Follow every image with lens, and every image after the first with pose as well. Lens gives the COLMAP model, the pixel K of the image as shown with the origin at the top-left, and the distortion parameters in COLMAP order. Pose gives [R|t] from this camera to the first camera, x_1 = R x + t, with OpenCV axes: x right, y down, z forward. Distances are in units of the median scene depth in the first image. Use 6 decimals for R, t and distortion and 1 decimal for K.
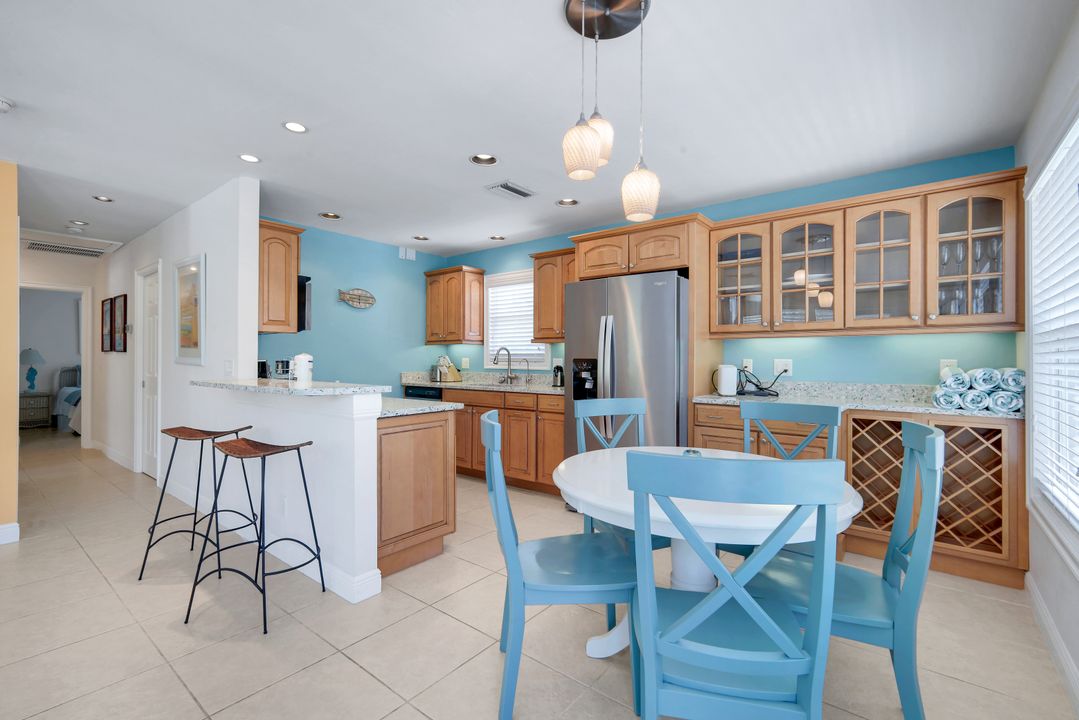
lens RADIAL K [[473.1, 0, 541.2], [0, 473.1, 363.1], [0, 0, 1]] dist [0.004780, 0.000235]
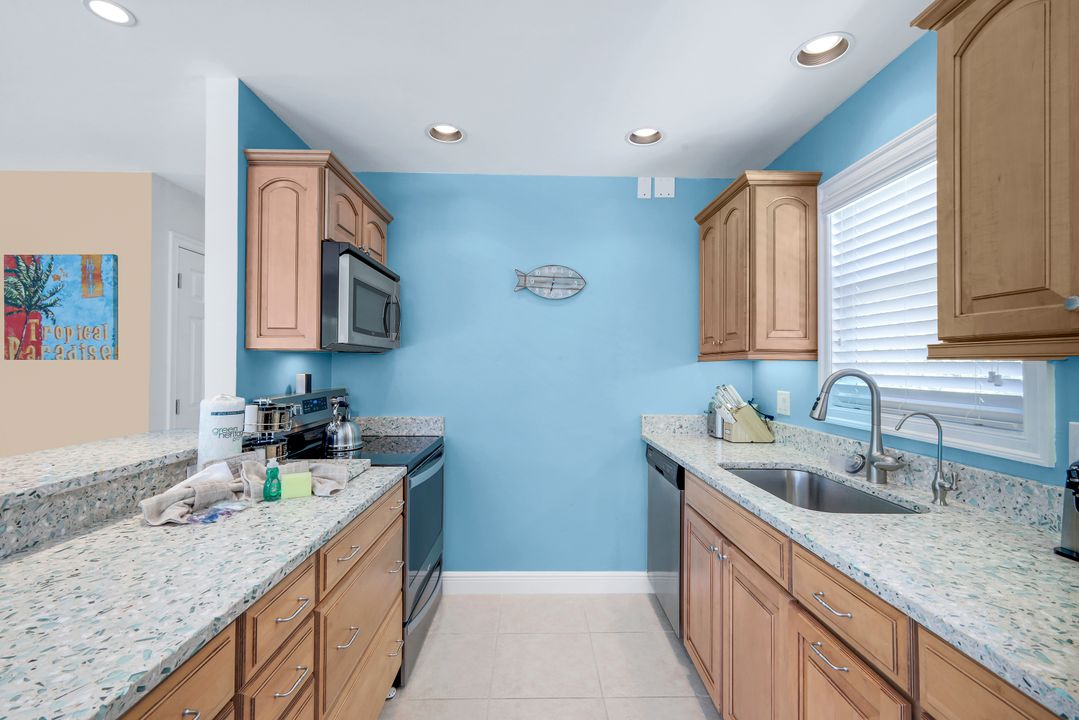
lens RADIAL K [[473.1, 0, 537.0], [0, 473.1, 355.3], [0, 0, 1]] dist [0.004780, 0.000235]
pose [[0.632307, -0.014704, -0.774578, 0.041544], [-0.010262, 0.999573, -0.027352, -0.033395], [0.774650, 0.025244, 0.631886, 0.640253]]
